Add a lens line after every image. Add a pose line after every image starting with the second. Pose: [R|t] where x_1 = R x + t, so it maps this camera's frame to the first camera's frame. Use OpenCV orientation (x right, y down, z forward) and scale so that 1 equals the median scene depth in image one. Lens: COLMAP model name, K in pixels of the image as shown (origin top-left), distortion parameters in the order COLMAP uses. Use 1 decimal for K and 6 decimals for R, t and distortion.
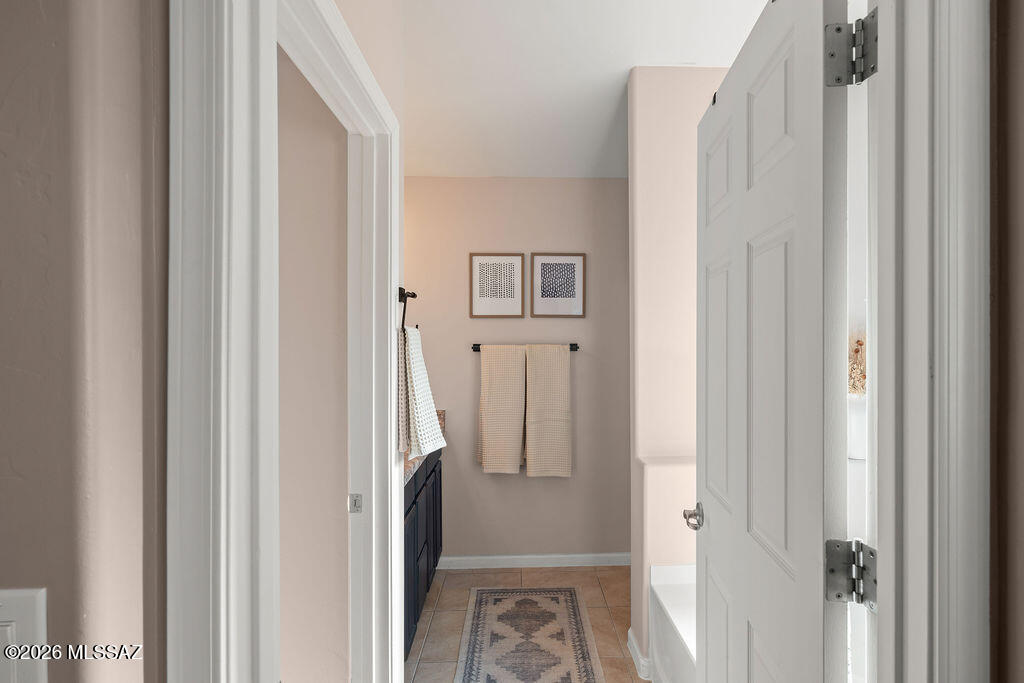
lens RADIAL K [[548.0, 0, 531.2], [0, 548.0, 343.1], [0, 0, 1]] dist [0.001309, 0.000020]
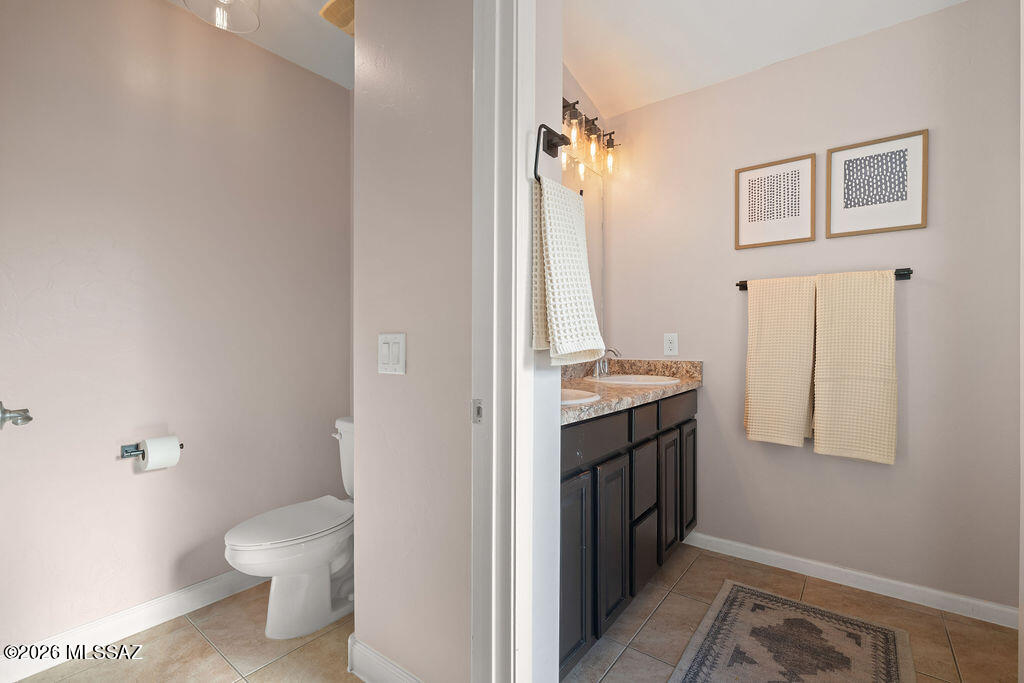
lens RADIAL K [[452.1, 0, 510.9], [0, 452.1, 347.3], [0, 0, 1]] dist [-0.002752, 0.000132]
pose [[0.770515, 0.006836, -0.637386, 0.062783], [-0.006901, 0.999973, 0.002383, 0.103829], [0.637385, 0.002562, 0.770541, 0.278531]]
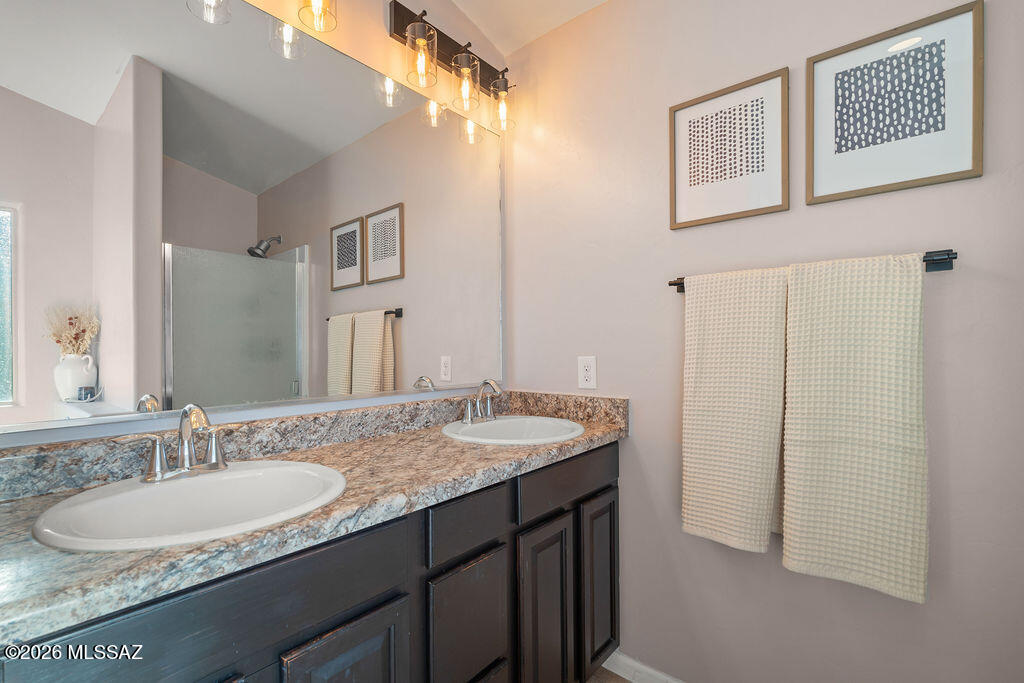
lens RADIAL K [[452.1, 0, 512.5], [0, 452.1, 349.7], [0, 0, 1]] dist [-0.002752, 0.000132]
pose [[0.737799, 0.000538, -0.675020, 0.073521], [-0.002333, 0.999996, -0.001753, 0.074004], [0.675016, 0.002868, 0.737798, 0.593310]]
